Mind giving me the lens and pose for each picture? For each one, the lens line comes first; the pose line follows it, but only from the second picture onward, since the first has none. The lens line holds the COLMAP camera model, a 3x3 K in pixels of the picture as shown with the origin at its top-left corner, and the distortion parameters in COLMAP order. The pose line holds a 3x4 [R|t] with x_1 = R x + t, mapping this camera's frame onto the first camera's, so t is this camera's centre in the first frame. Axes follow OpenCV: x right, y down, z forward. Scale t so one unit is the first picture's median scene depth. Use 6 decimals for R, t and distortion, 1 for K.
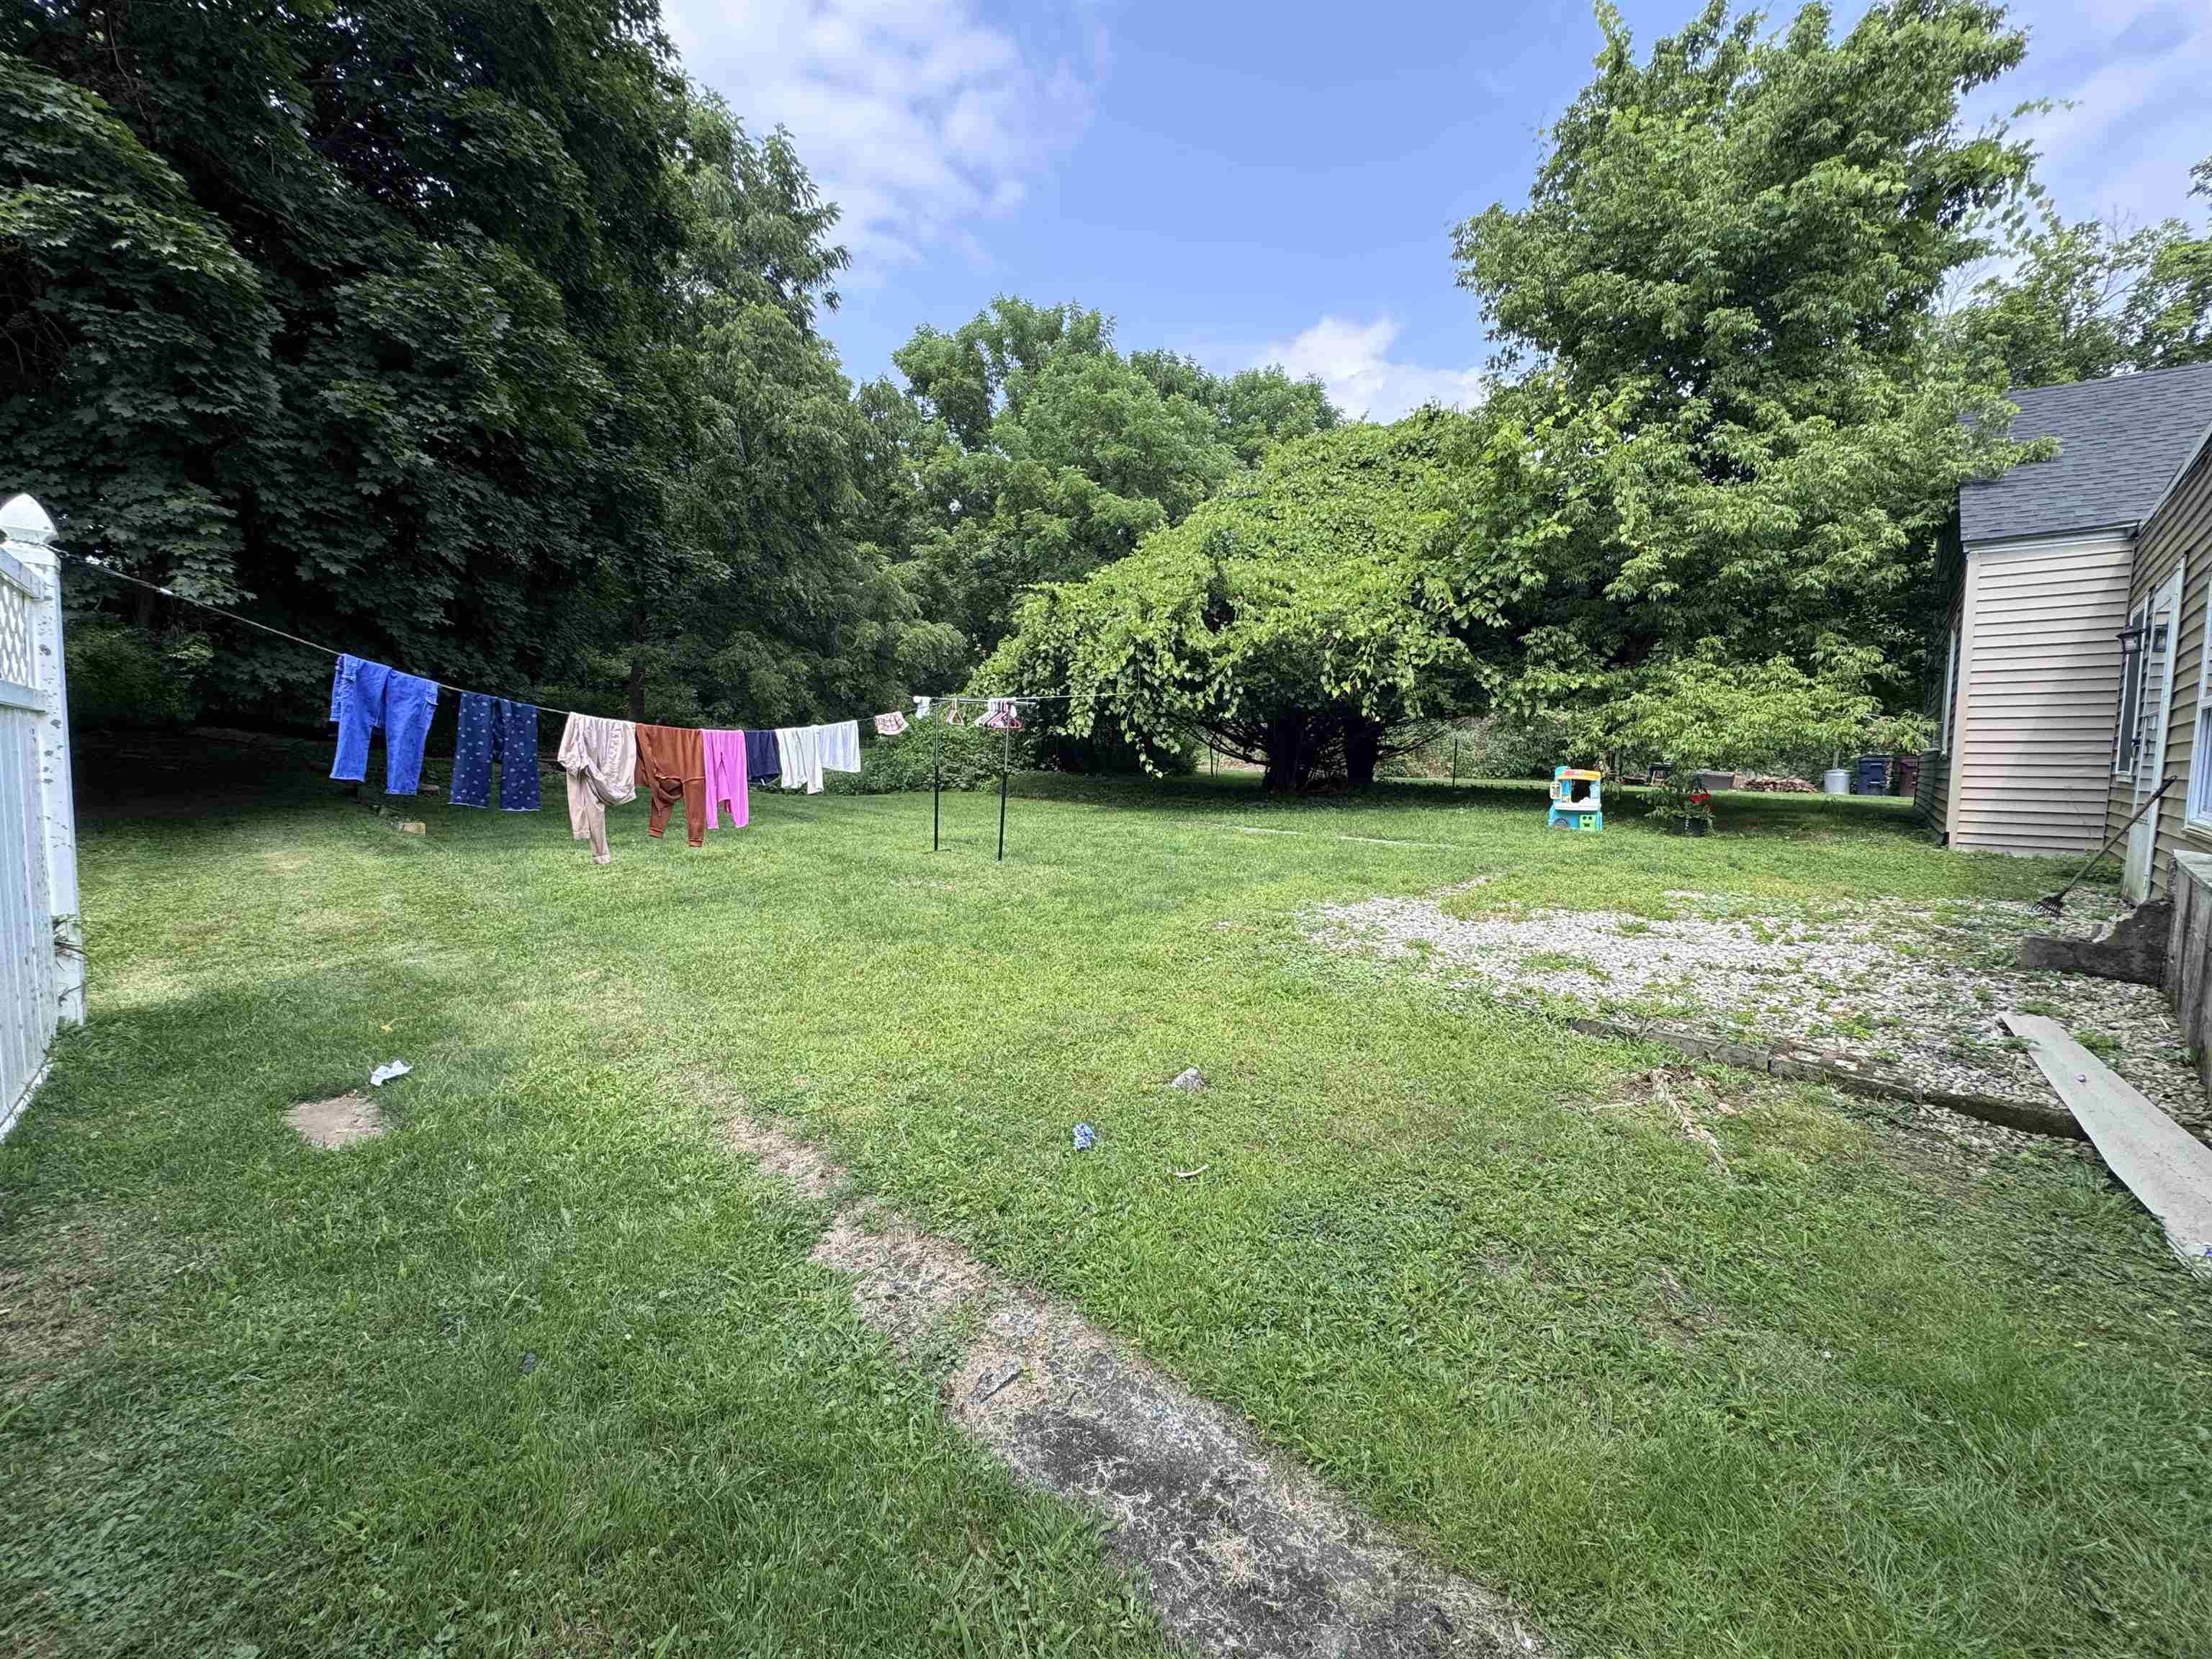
lens RADIAL K [[880.1, 0, 1106.0], [0, 880.1, 829.5], [0, 0, 1]] dist [-0.001976, -0.000126]
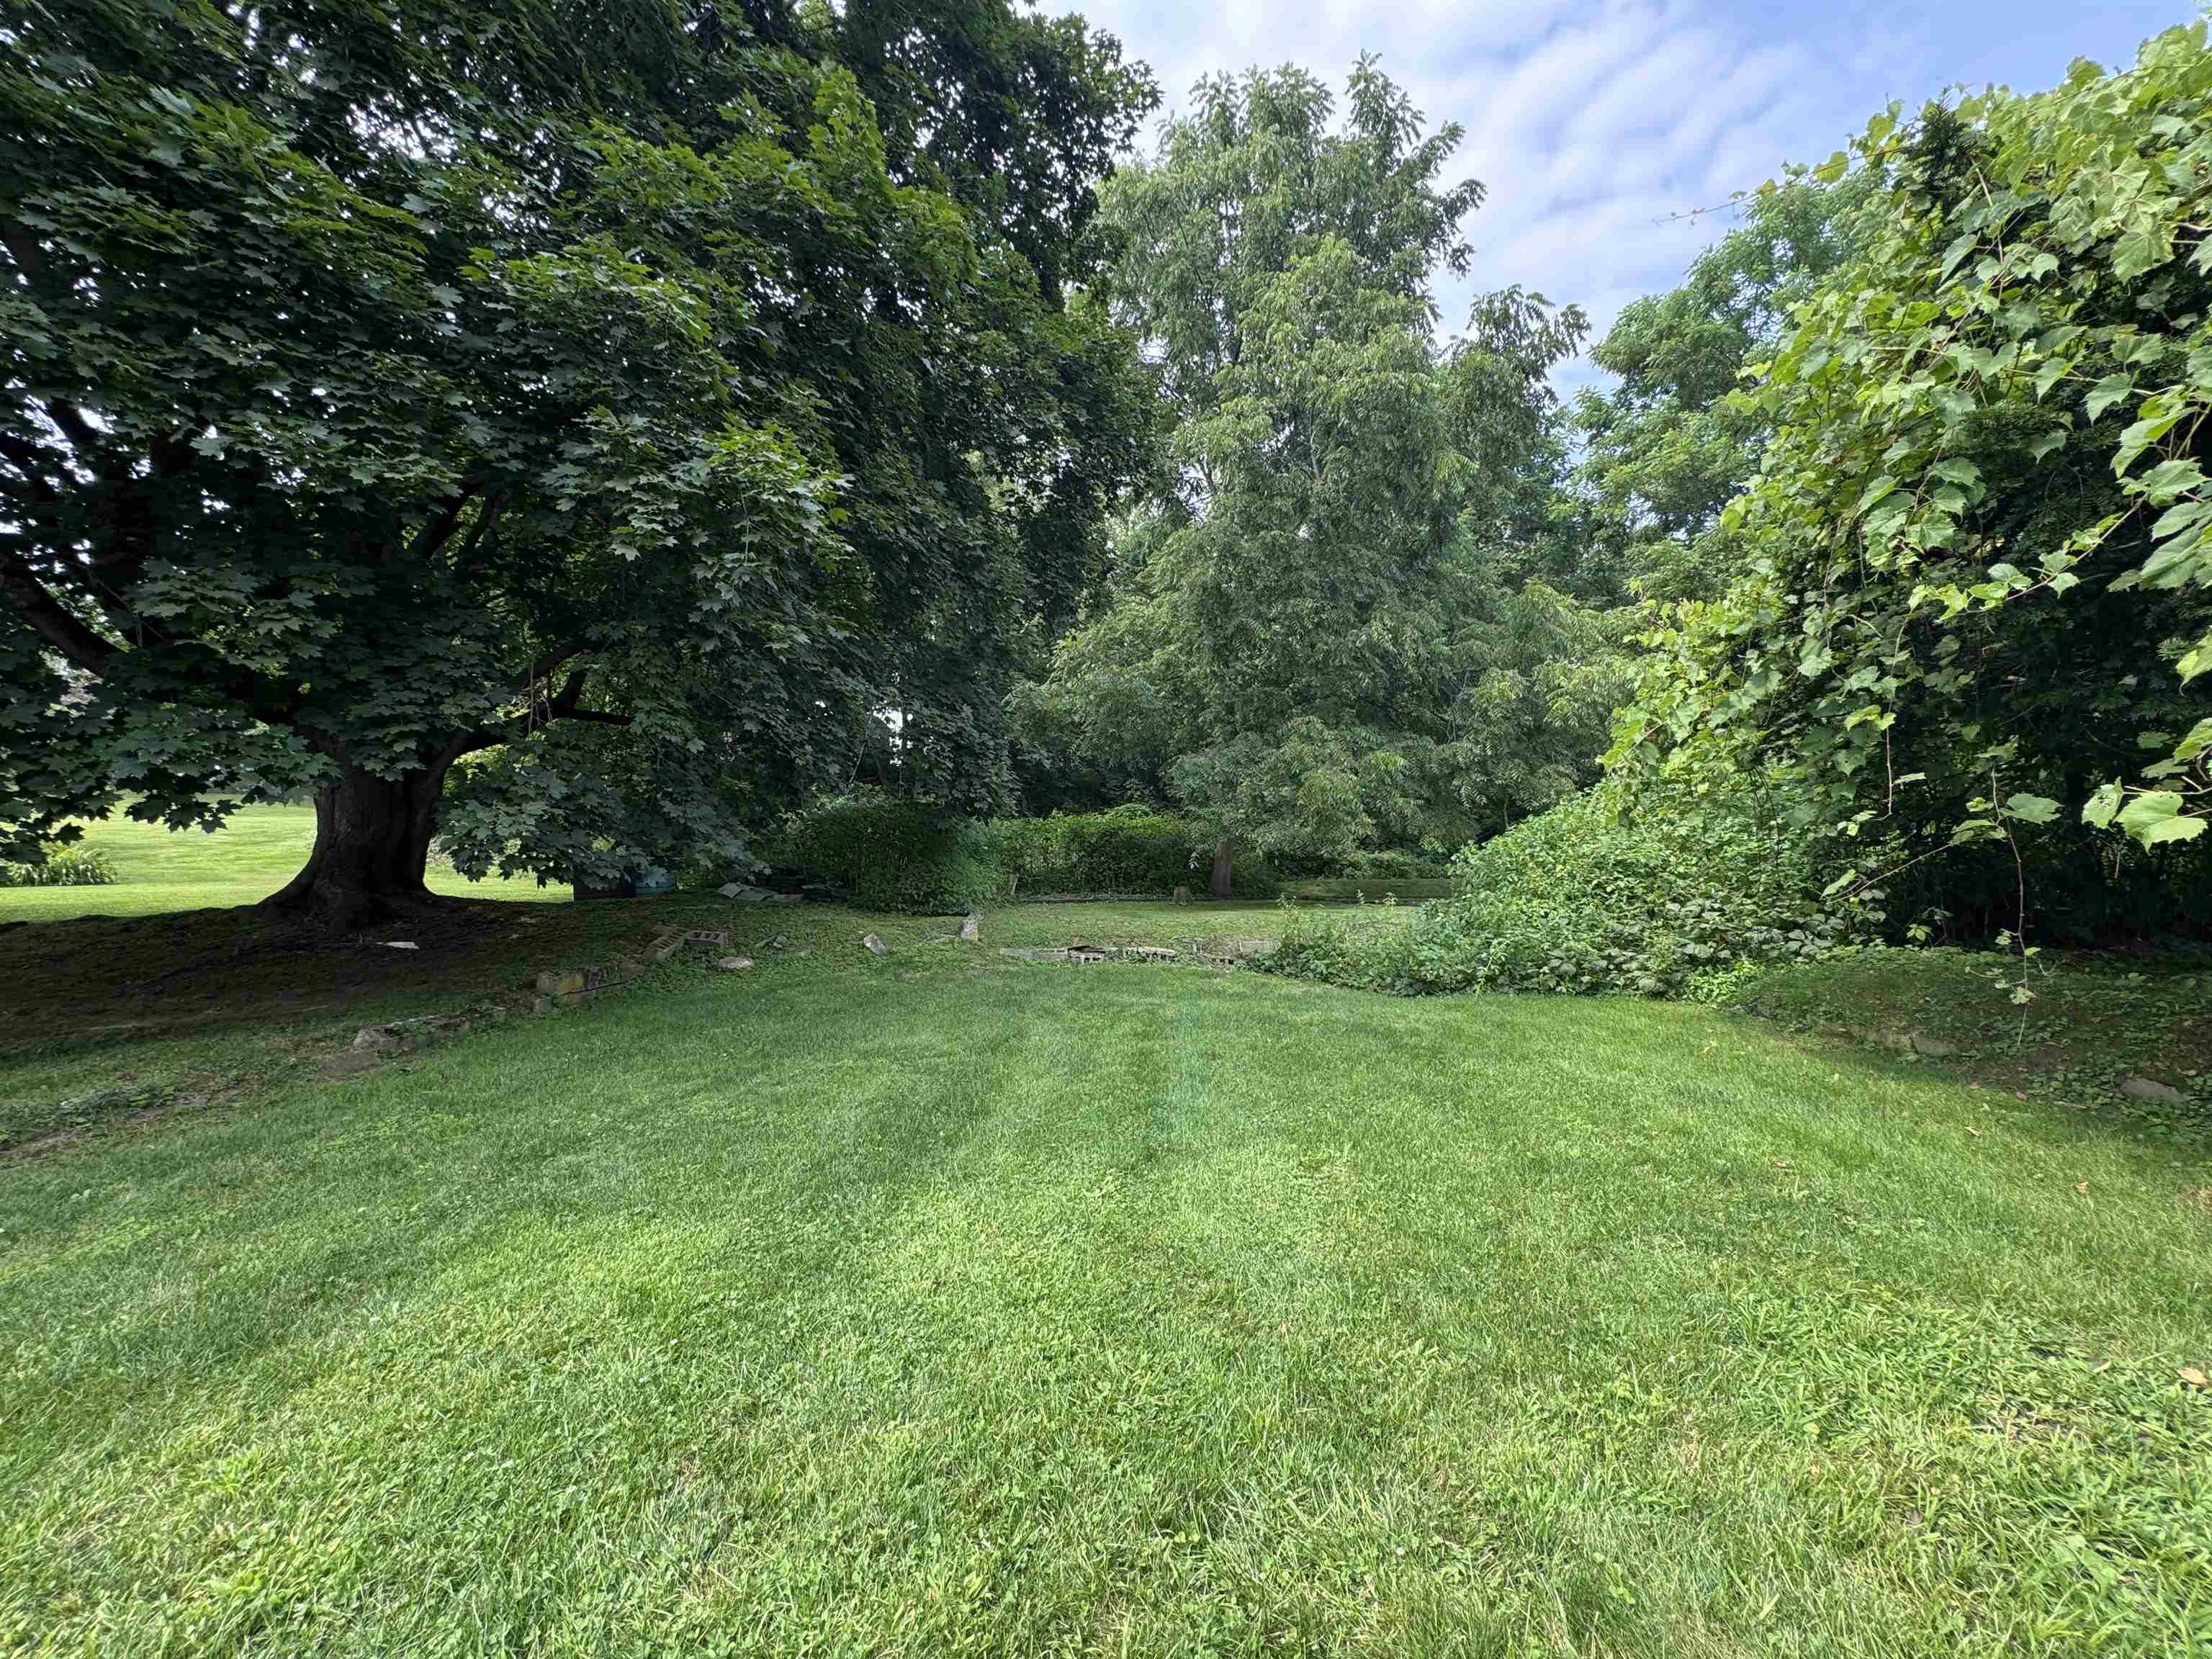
lens RADIAL K [[897.6, 0, 1110.2], [0, 897.6, 806.5], [0, 0, 1]] dist [-0.000736, 0.000096]
pose [[0.691510, -0.084317, -0.717429, -0.027509], [-0.045280, 0.986152, -0.159544, -0.039822], [0.720946, 0.142811, 0.678116, 0.416169]]
